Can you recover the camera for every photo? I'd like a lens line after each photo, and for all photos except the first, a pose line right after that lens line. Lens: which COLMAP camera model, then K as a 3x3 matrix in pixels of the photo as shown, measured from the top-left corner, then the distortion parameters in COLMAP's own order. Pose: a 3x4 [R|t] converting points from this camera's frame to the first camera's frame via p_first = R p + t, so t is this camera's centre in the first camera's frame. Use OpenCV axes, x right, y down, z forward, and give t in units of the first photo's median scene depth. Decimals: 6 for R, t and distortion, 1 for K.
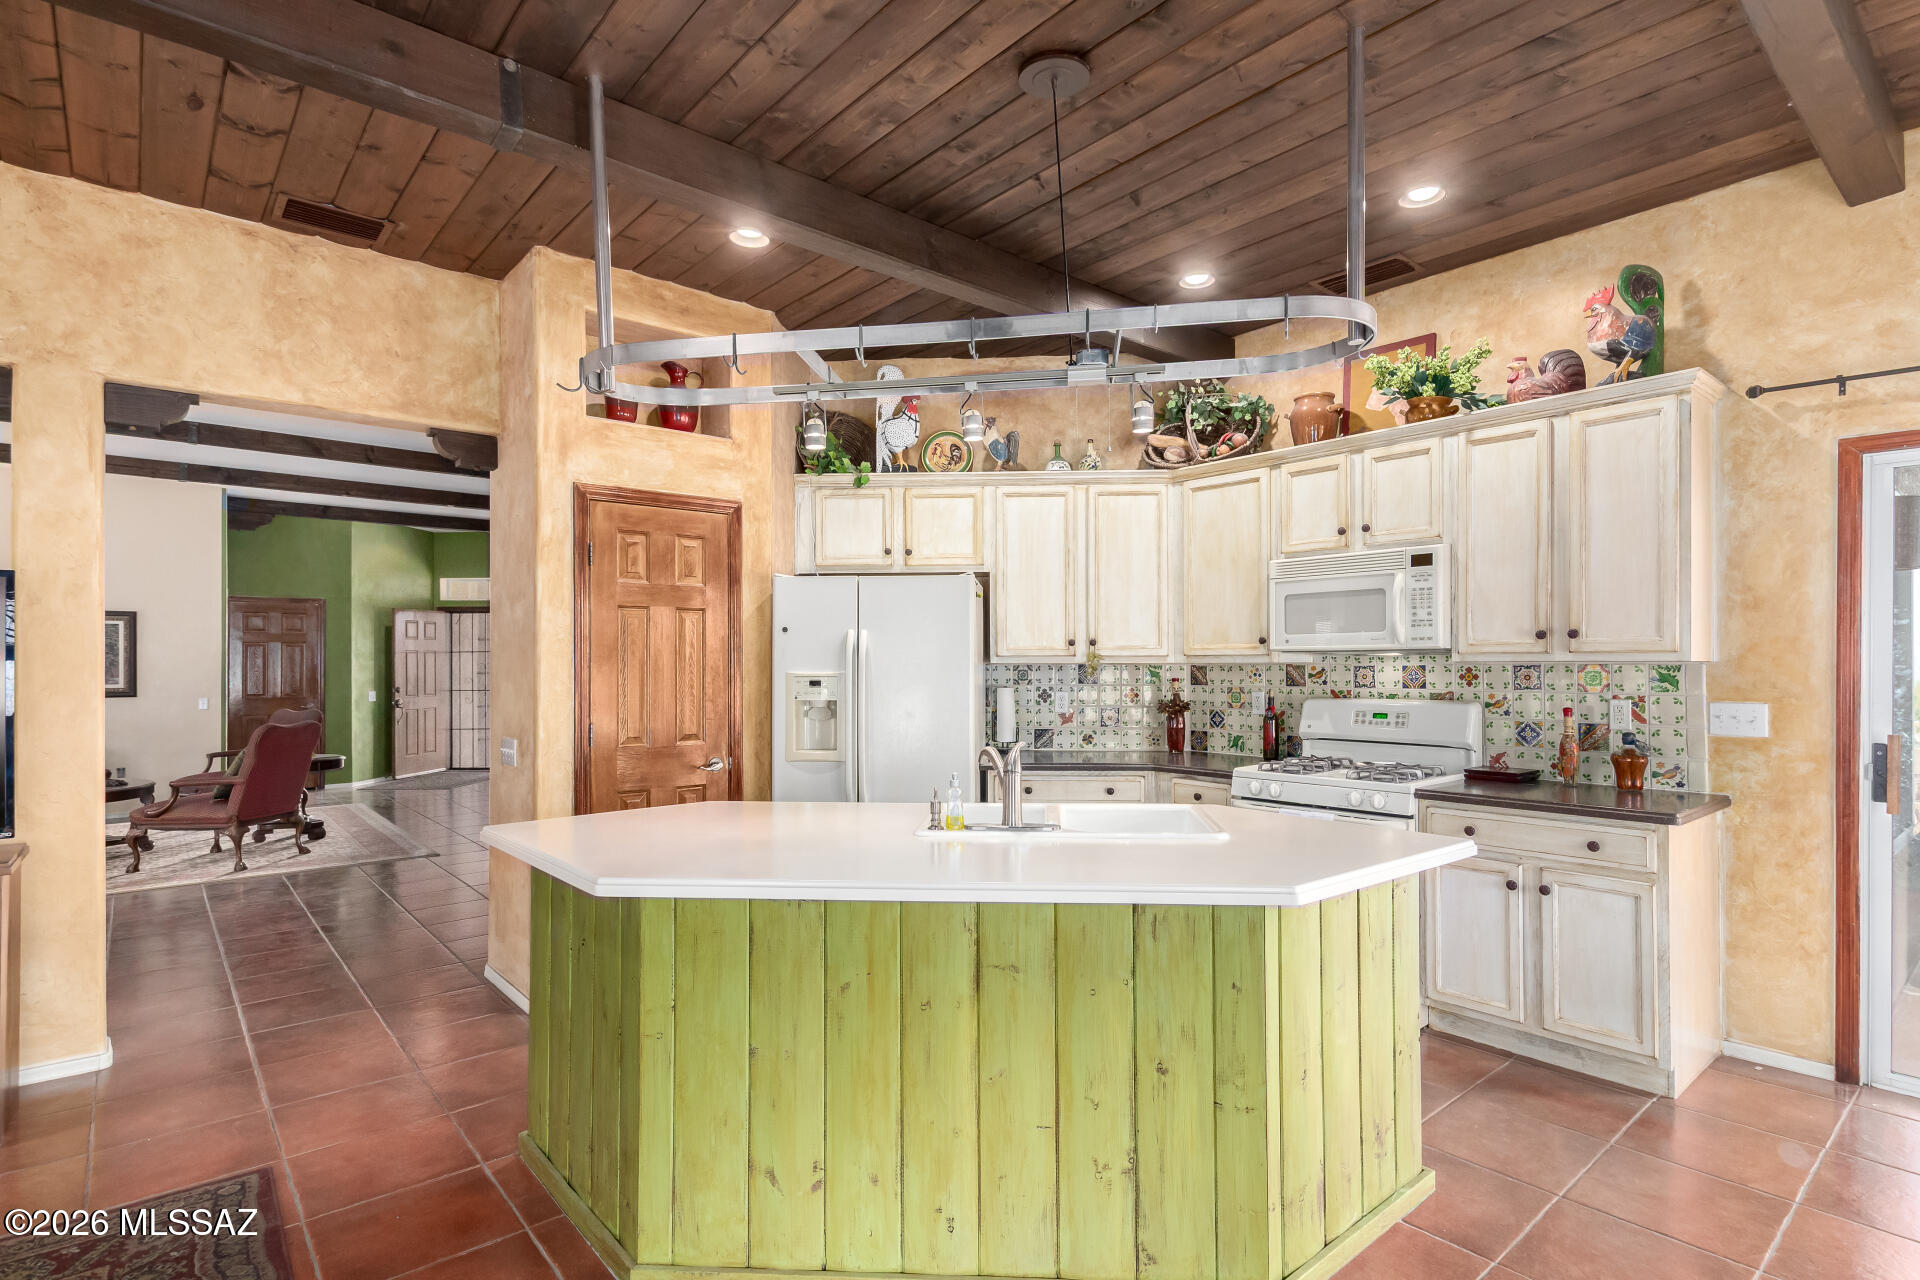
lens RADIAL K [[971.0, 0, 958.0], [0, 971.0, 652.5], [0, 0, 1]] dist [0.023553, -0.000967]
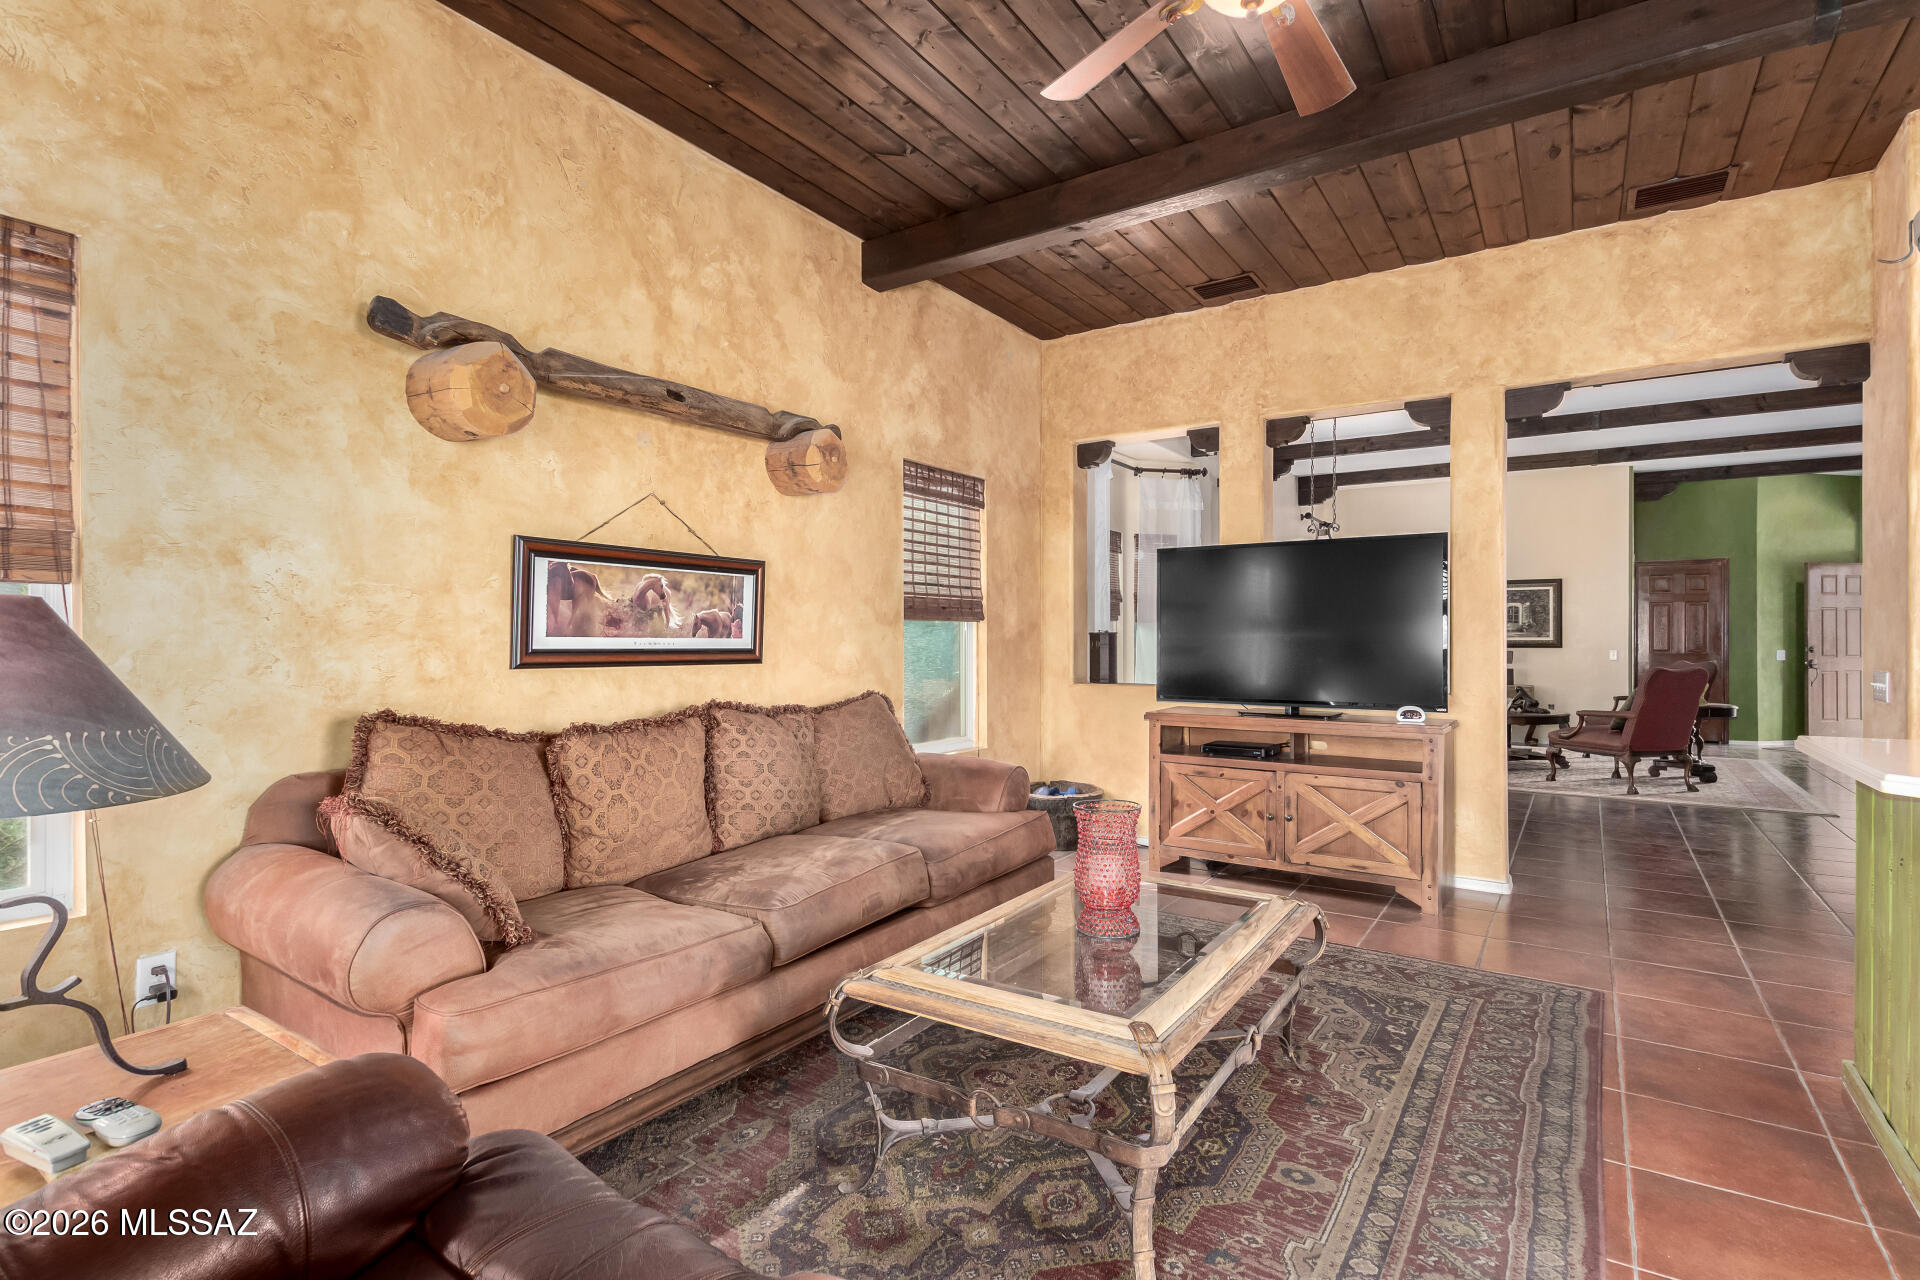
lens RADIAL K [[907.5, 0, 960.0], [0, 907.5, 640.0], [0, 0, 1]] dist [-0.014762, -0.001313]
pose [[0.262311, 0.002849, -0.964979, 0.118445], [0.009216, 0.999943, 0.005457, 0.048904], [0.964939, -0.010325, 0.262270, -0.040625]]
